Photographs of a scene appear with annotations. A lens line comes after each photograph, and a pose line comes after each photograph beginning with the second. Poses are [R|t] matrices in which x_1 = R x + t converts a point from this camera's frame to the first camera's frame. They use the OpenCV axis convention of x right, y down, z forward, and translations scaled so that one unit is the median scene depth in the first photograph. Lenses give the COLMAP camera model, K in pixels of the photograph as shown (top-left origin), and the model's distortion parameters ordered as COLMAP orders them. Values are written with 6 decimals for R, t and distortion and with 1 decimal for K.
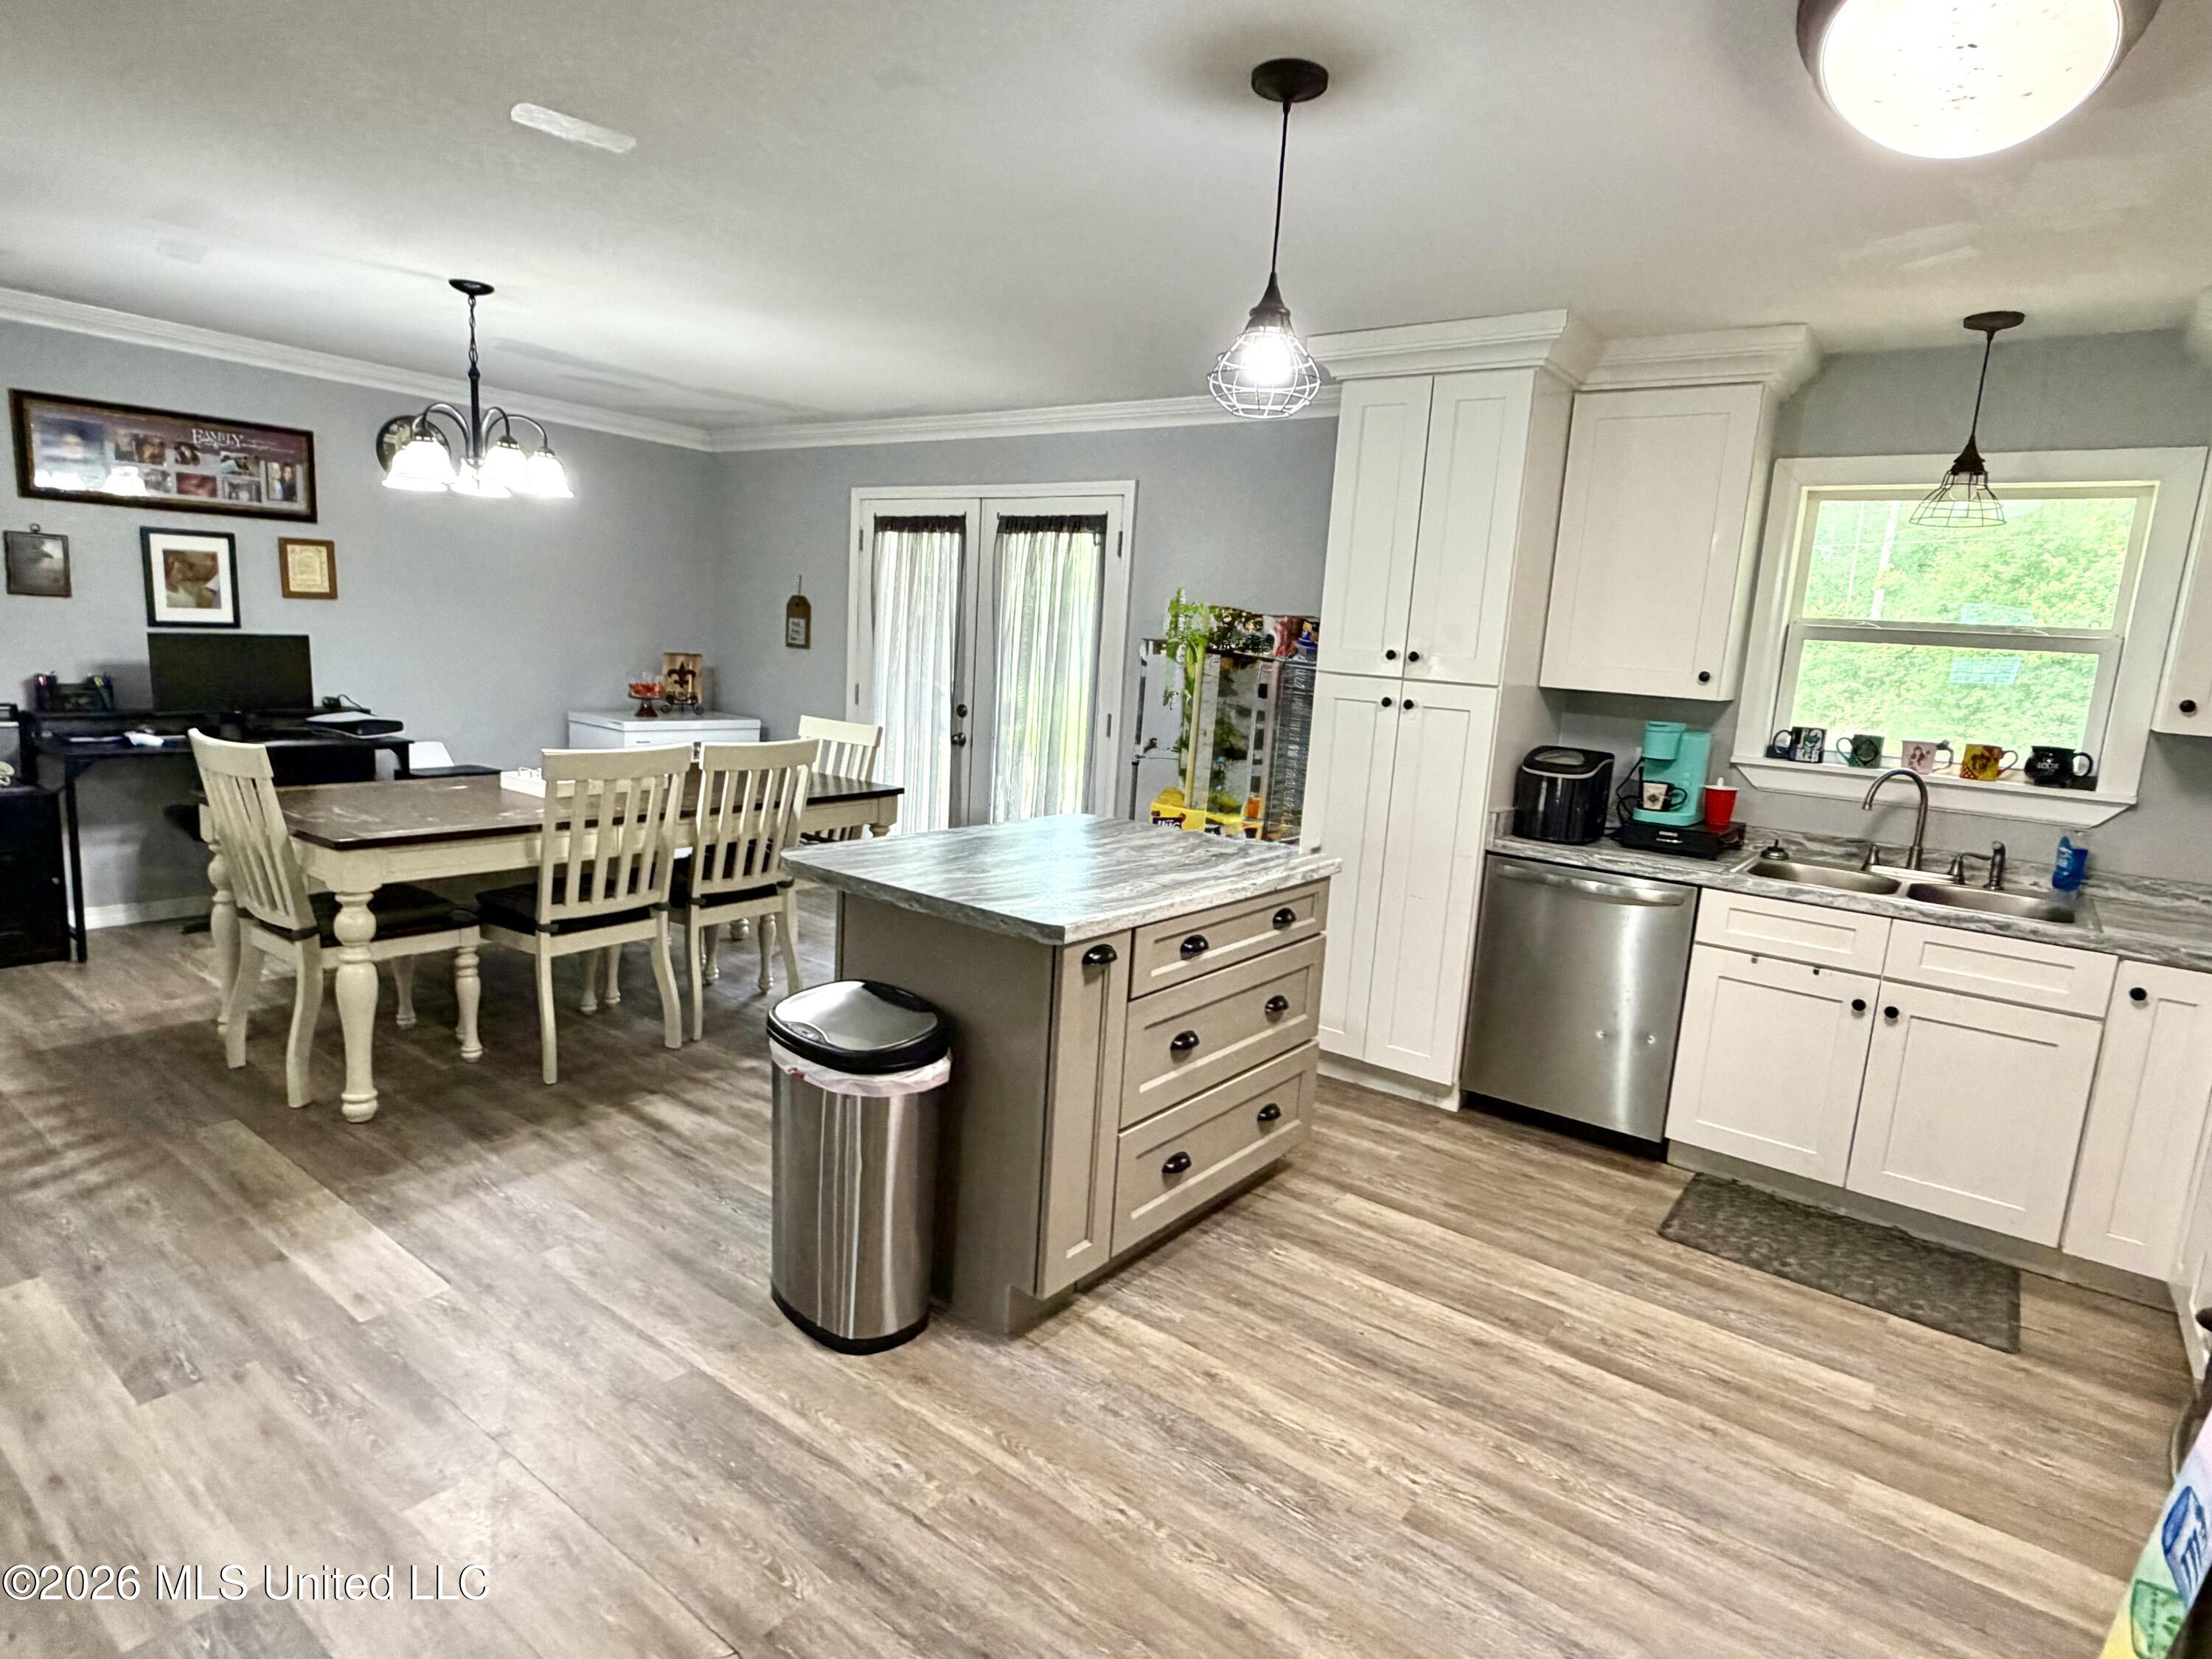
lens RADIAL K [[1204.2, 0, 1106.0], [0, 1204.2, 829.5], [0, 0, 1]] dist [-0.001710, 0.000765]
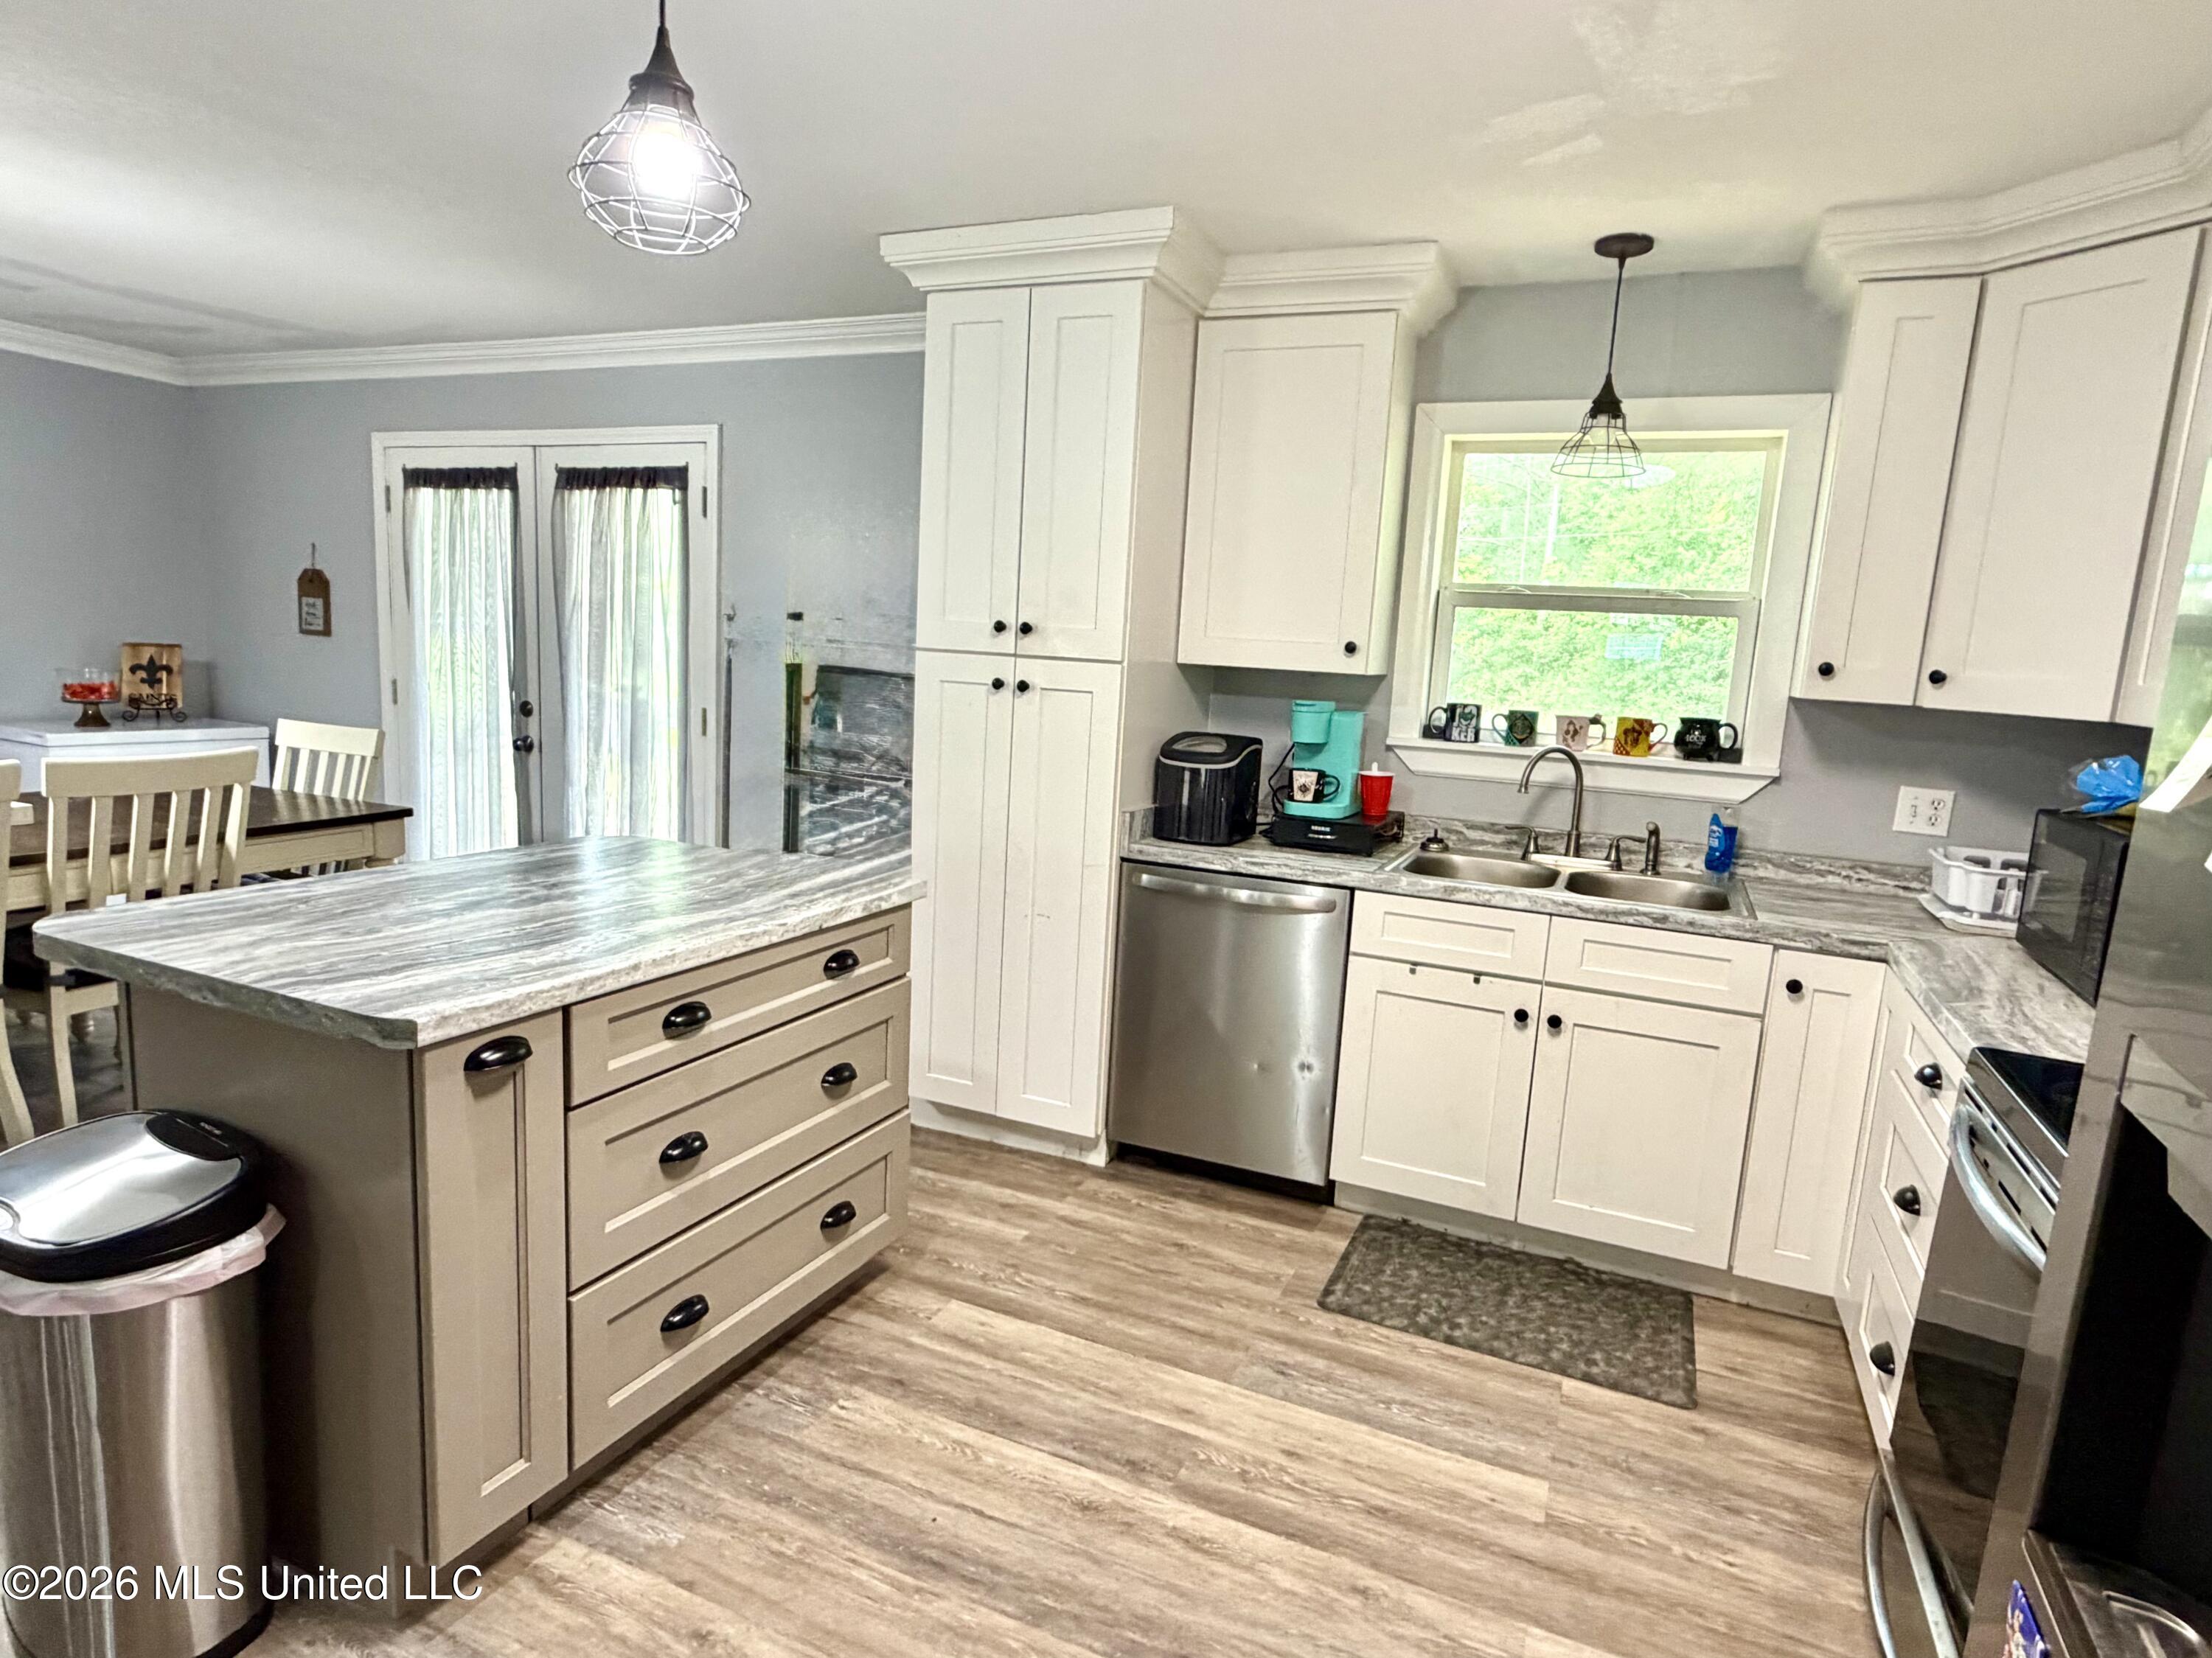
lens RADIAL K [[1236.6, 0, 1112.4], [0, 1236.6, 833.2], [0, 0, 1]] dist [-0.002580, 0.000582]
pose [[0.973635, -0.044772, 0.223674, 0.124346], [0.044132, 0.998995, 0.007861, -0.006909], [-0.223802, 0.002218, 0.974632, 0.166840]]
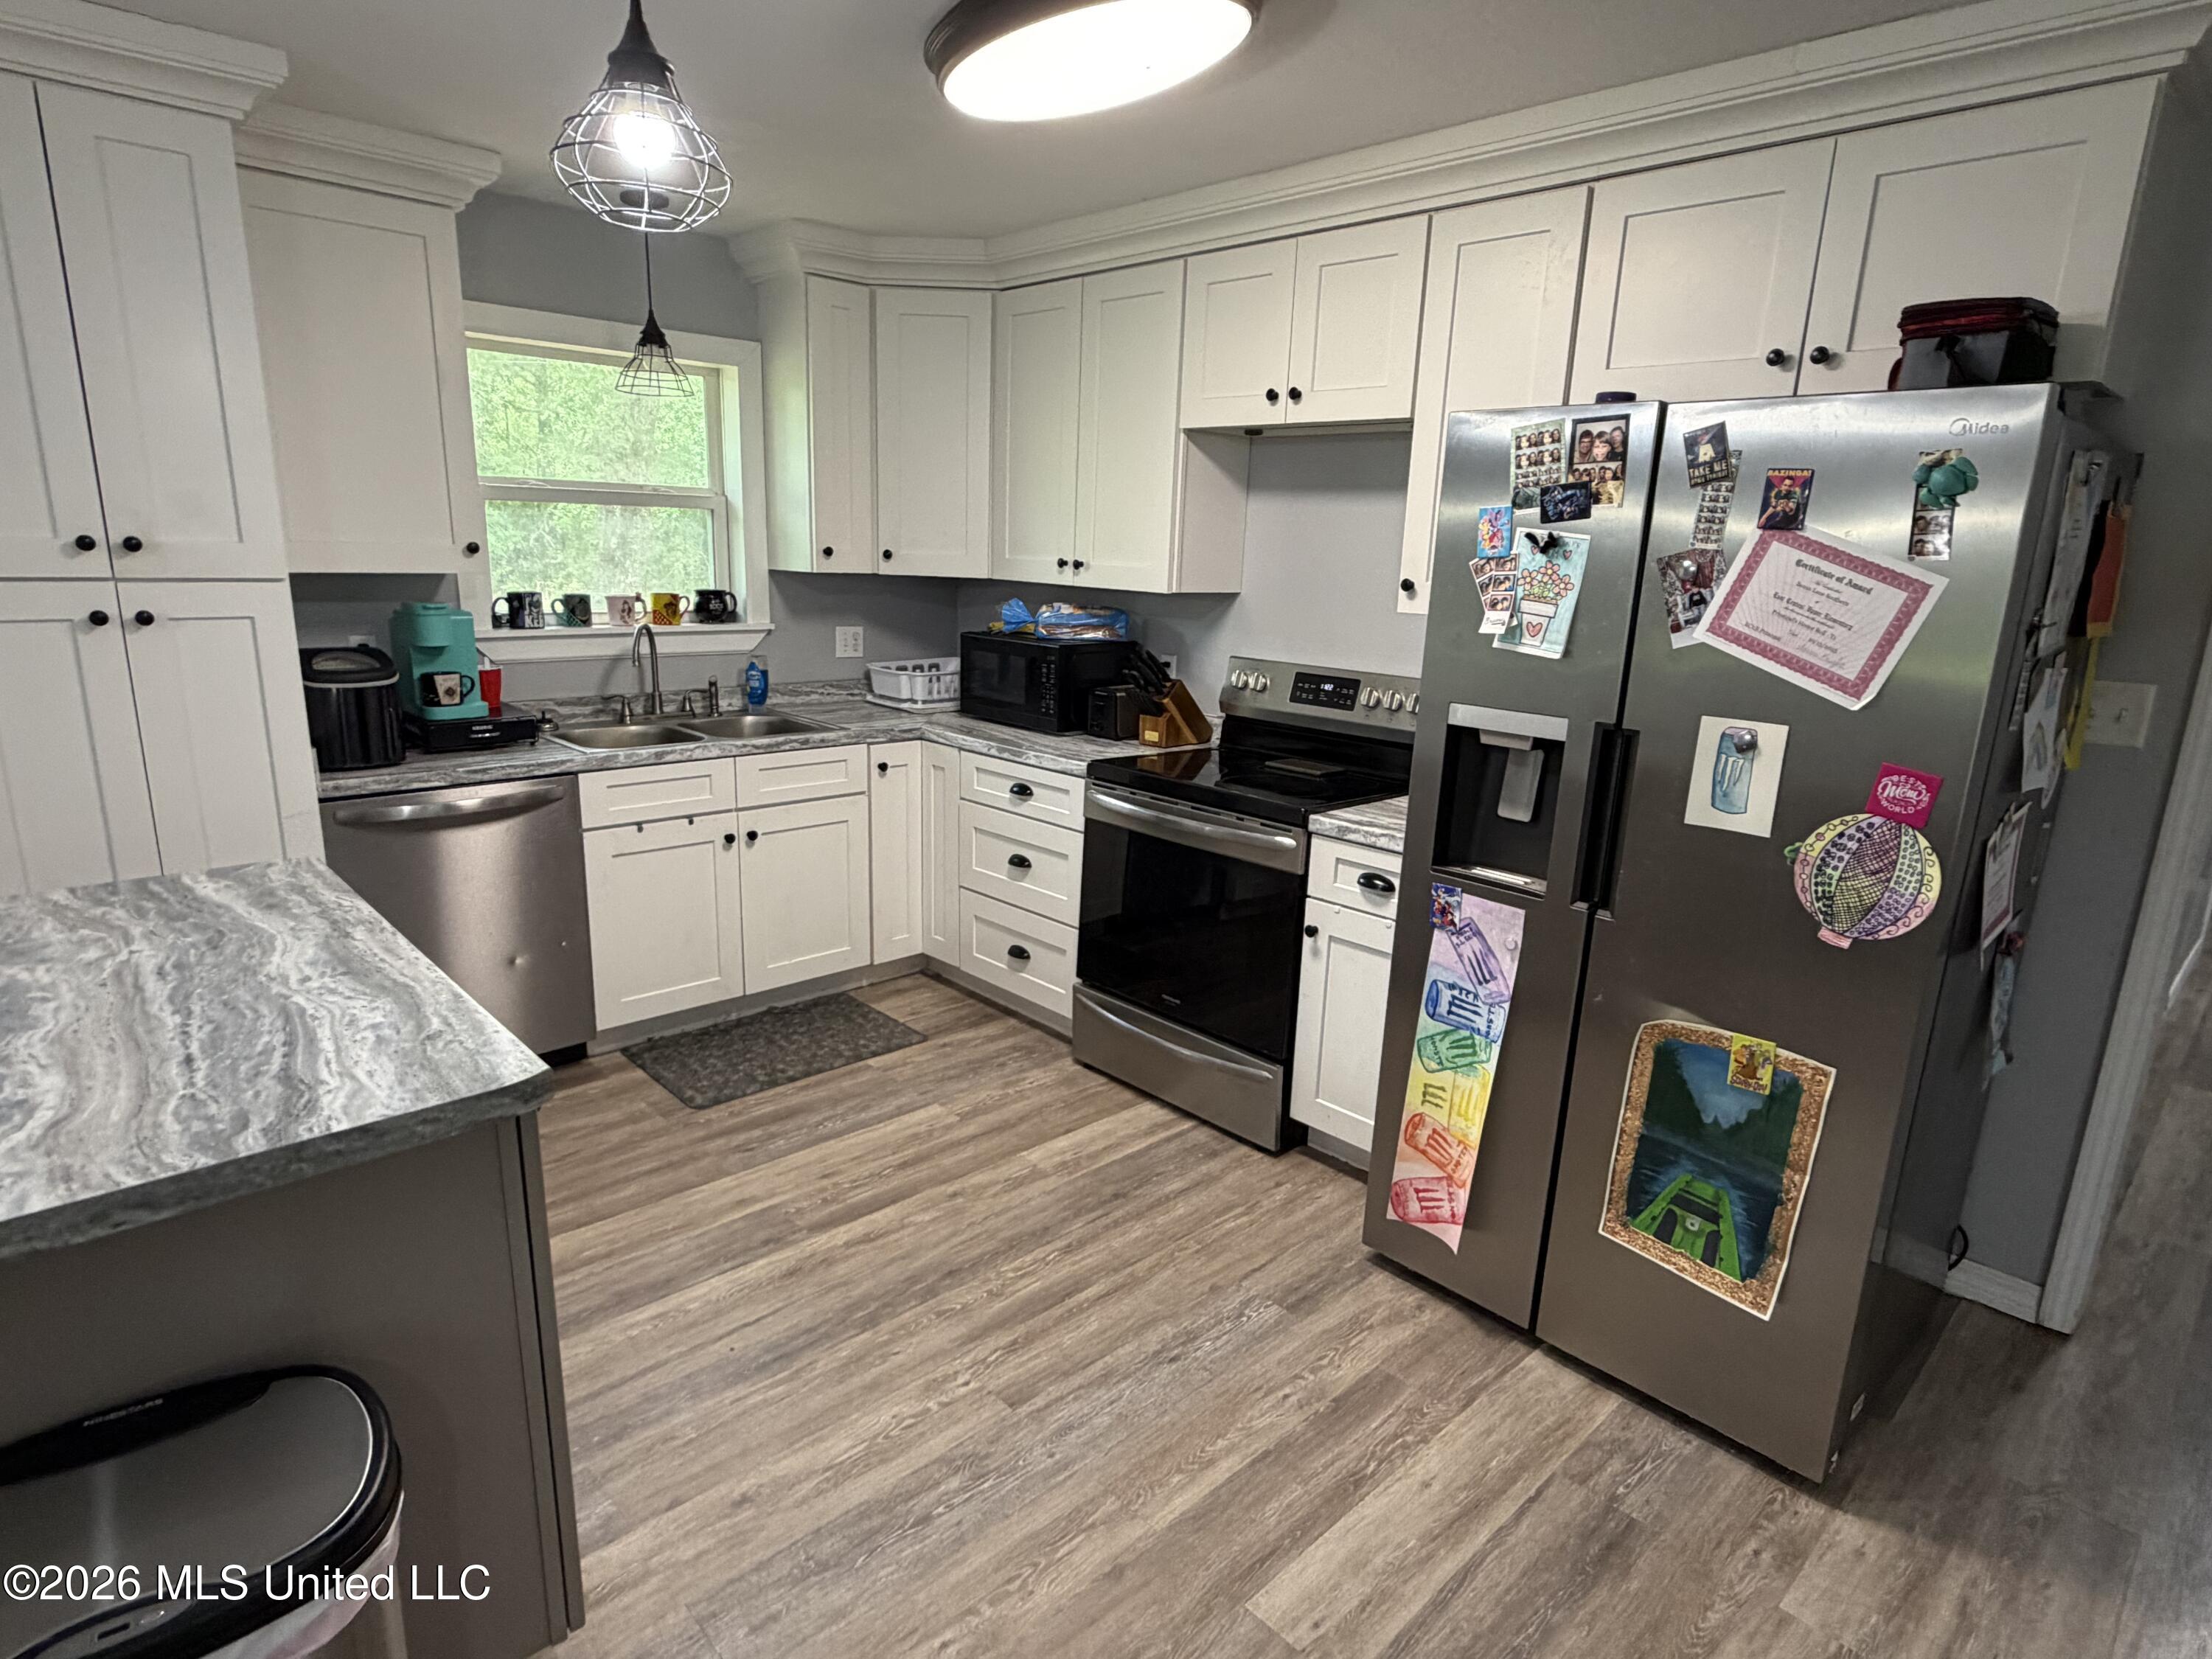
lens RADIAL K [[1204.0, 0, 1099.7], [0, 1204.0, 832.1], [0, 0, 1]] dist [-0.002003, 0.001351]
pose [[0.163866, -0.287798, 0.943568, -0.341557], [0.142591, 0.953363, 0.266022, -0.099414], [-0.976123, 0.090952, 0.197261, 0.395236]]
